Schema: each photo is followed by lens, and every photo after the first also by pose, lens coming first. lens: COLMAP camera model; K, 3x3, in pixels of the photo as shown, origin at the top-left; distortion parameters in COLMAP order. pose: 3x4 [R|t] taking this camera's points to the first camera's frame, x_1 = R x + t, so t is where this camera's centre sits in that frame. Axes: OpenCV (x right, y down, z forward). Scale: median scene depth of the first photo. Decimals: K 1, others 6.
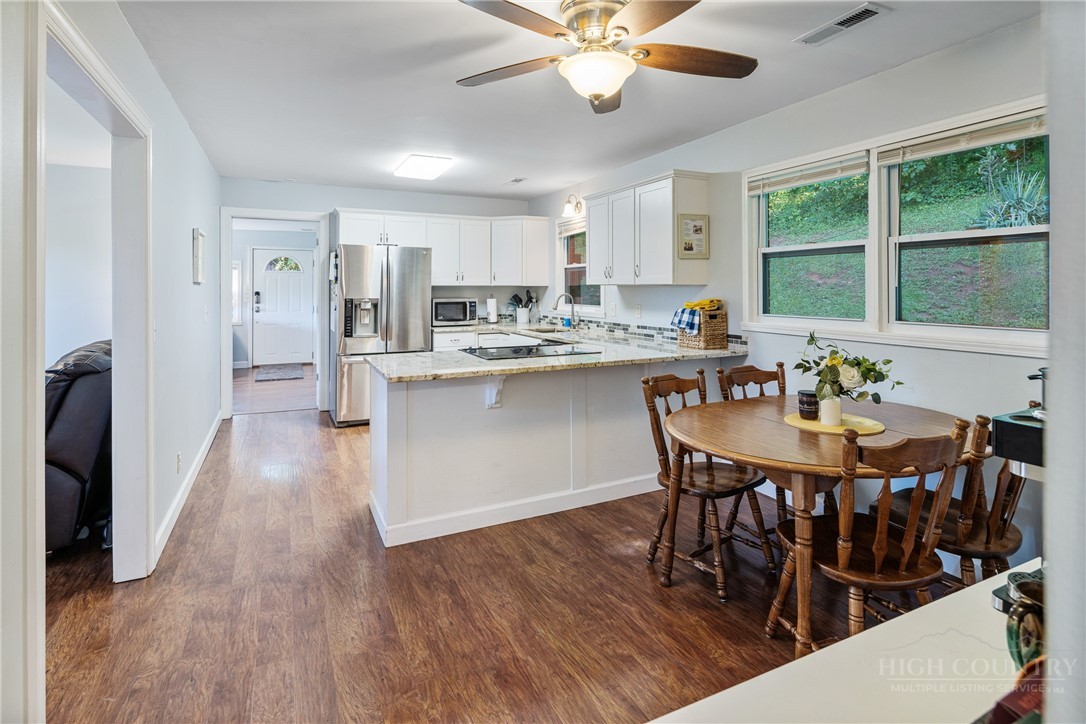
lens RADIAL K [[540.8, 0, 545.2], [0, 540.8, 279.9], [0, 0, 1]] dist [0.004112, 0.000173]
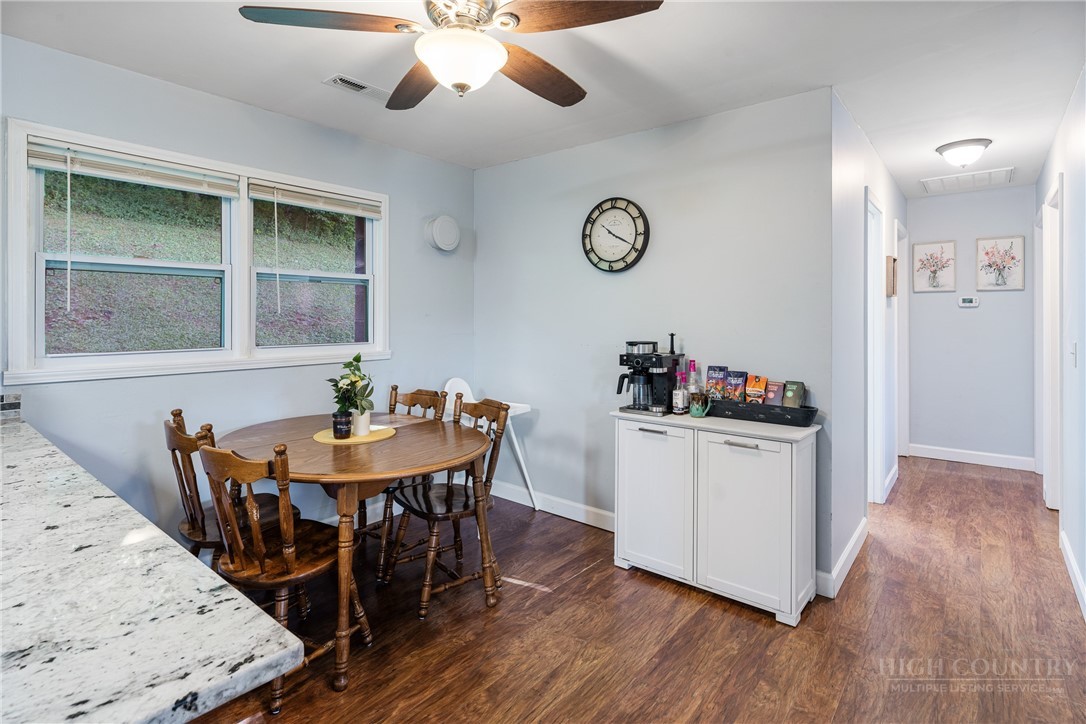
lens RADIAL K [[541.5, 0, 533.5], [0, 541.5, 316.0], [0, 0, 1]] dist [-0.000349, -0.000480]
pose [[-0.416258, 0.002416, 0.909243, -0.283555], [-0.013547, 0.999869, -0.008859, 0.009599], [-0.909145, -0.016005, -0.416171, 0.495456]]
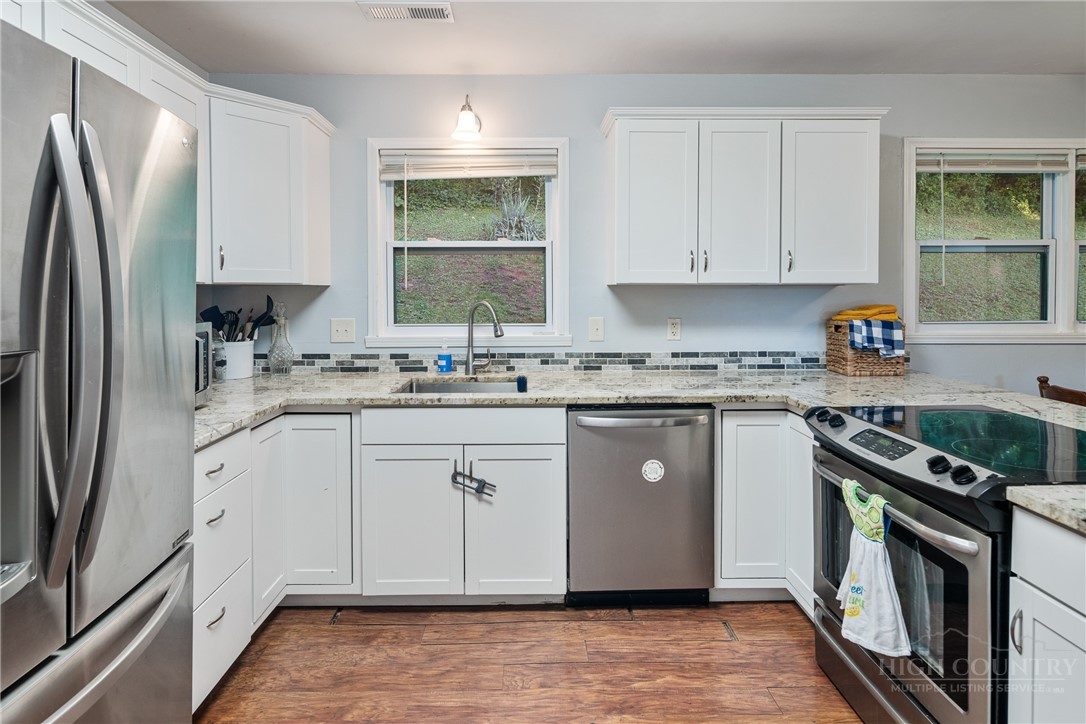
lens RADIAL K [[557.2, 0, 534.5], [0, 557.2, 300.3], [0, 0, 1]] dist [0.001576, -0.000983]
pose [[0.421102, -0.016136, 0.906870, -0.397574], [-0.012159, 0.999651, 0.023433, 0.012582], [-0.906932, -0.020895, 0.420759, 0.781759]]
